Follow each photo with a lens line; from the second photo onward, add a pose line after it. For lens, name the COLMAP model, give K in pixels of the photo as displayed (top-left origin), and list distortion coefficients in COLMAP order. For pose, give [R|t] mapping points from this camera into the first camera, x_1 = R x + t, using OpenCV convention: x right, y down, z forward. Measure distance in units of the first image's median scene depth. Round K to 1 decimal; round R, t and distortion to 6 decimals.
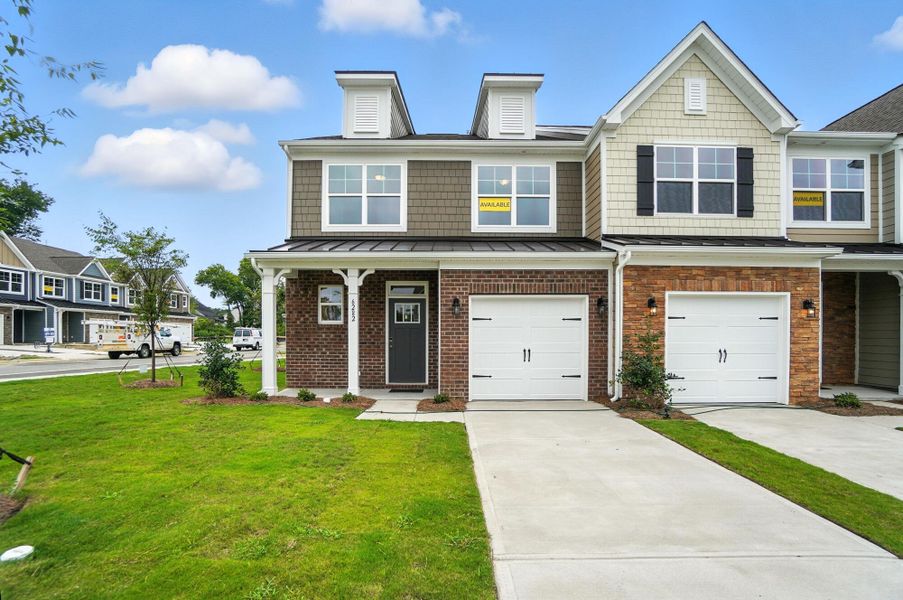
lens RADIAL K [[433.5, 0, 452.6], [0, 433.5, 323.6], [0, 0, 1]] dist [-0.050917, 0.014179]
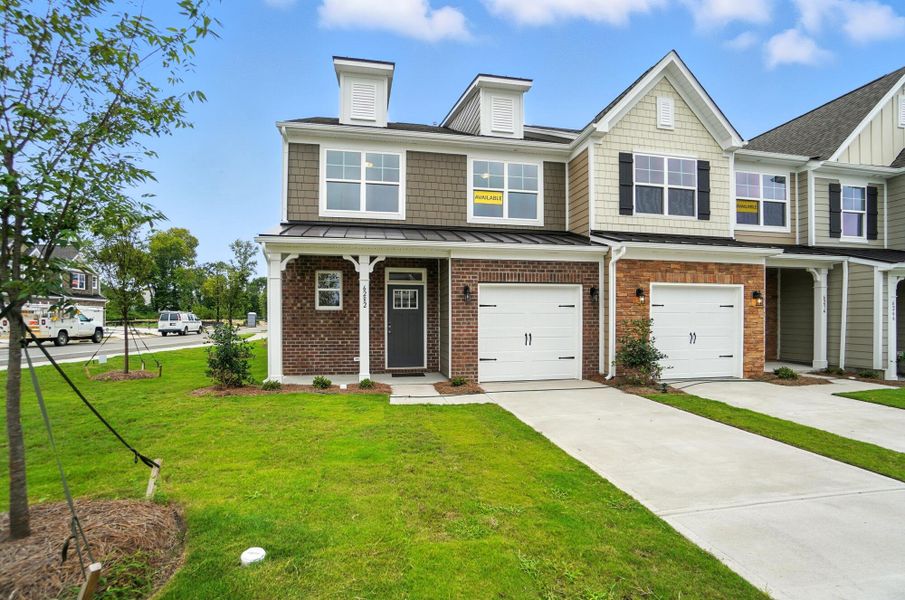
lens RADIAL K [[424.5, 0, 452.0], [0, 424.5, 303.6], [0, 0, 1]] dist [-0.042060, 0.000486]
pose [[0.983082, 0.004122, 0.183121, -0.205919], [-0.002658, 0.999963, -0.008239, -0.007175], [-0.183148, 0.007613, 0.983056, -0.007783]]
